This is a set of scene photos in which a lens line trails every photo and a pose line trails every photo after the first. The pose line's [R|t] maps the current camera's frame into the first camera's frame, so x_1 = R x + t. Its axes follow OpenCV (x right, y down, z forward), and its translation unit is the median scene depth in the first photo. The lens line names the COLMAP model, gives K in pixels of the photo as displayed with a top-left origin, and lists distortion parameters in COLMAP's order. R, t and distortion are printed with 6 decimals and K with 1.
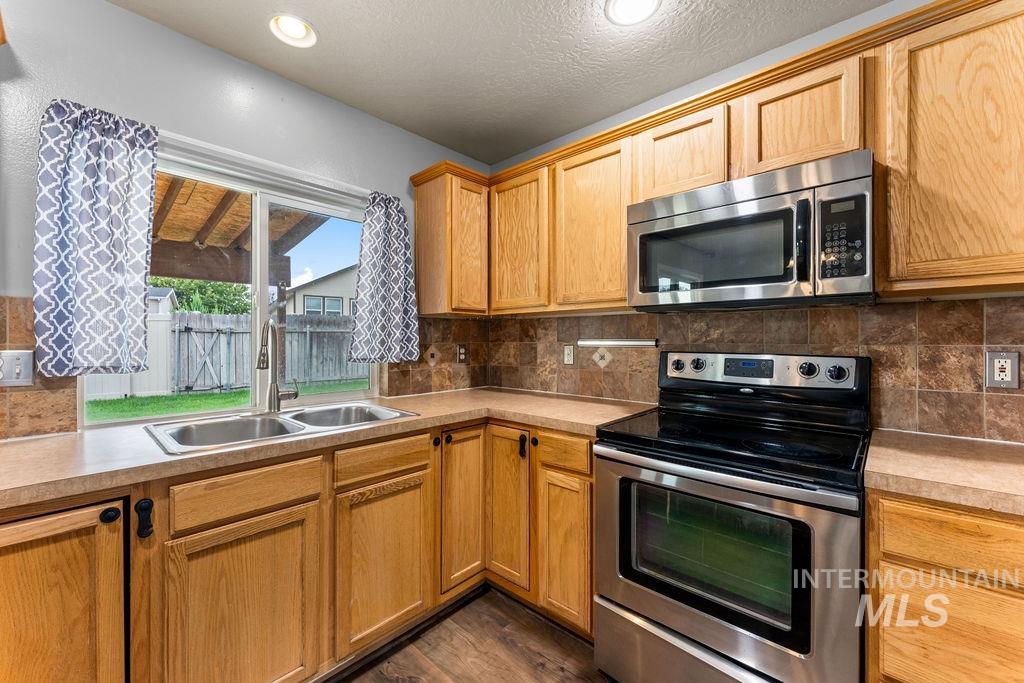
lens RADIAL K [[412.1, 0, 510.8], [0, 412.1, 339.3], [0, 0, 1]] dist [0.001833, -0.000068]
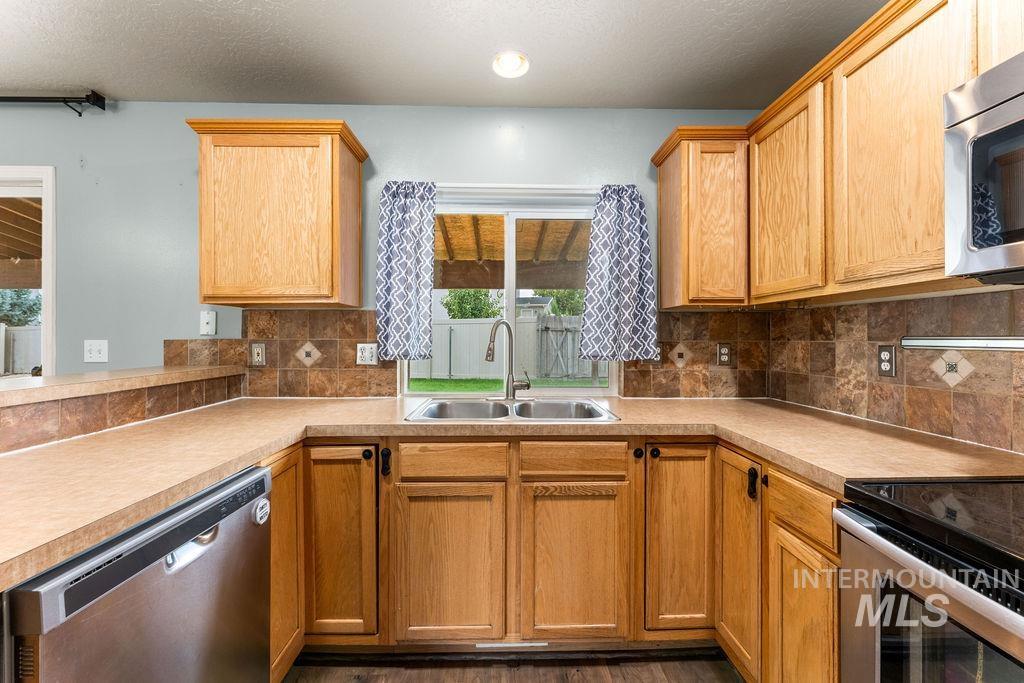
lens RADIAL K [[414.5, 0, 510.4], [0, 414.5, 335.8], [0, 0, 1]] dist [0.000031, -0.000511]
pose [[0.695080, -0.000623, -0.718932, 0.229683], [-0.000870, 0.999998, -0.001707, 0.000416], [0.718932, 0.001812, 0.695078, 0.164363]]
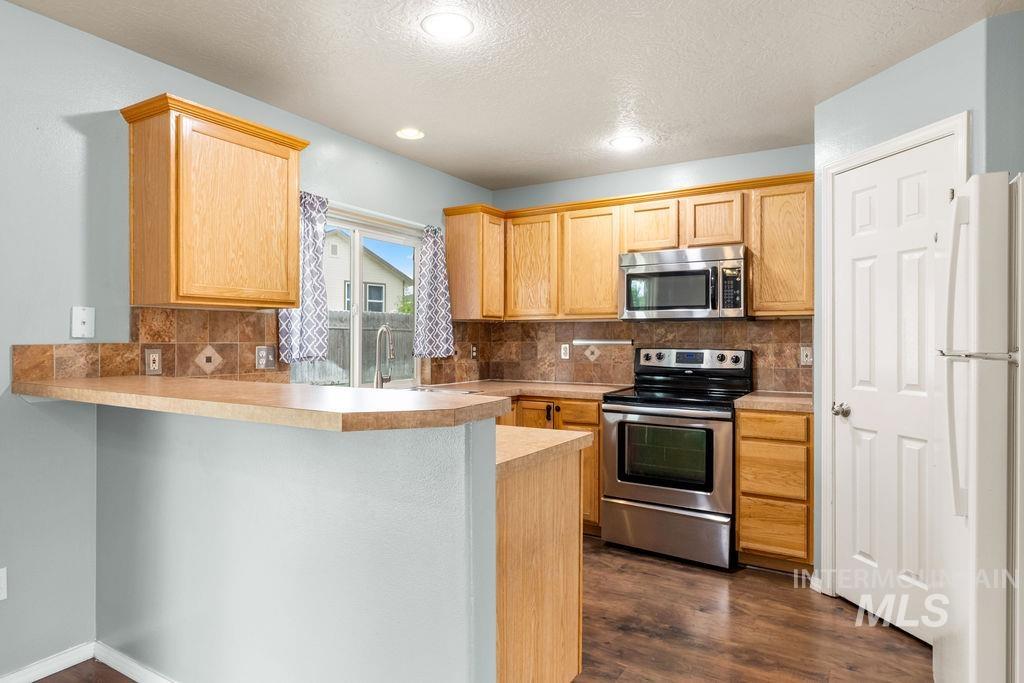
lens RADIAL K [[600.7, 0, 509.5], [0, 600.7, 338.2], [0, 0, 1]] dist [0.001519, 0.000658]
pose [[0.979291, 0.002265, 0.202446, -0.482167], [-0.002335, 0.999997, 0.000110, -0.004587], [-0.202445, -0.000580, 0.979293, -0.947321]]
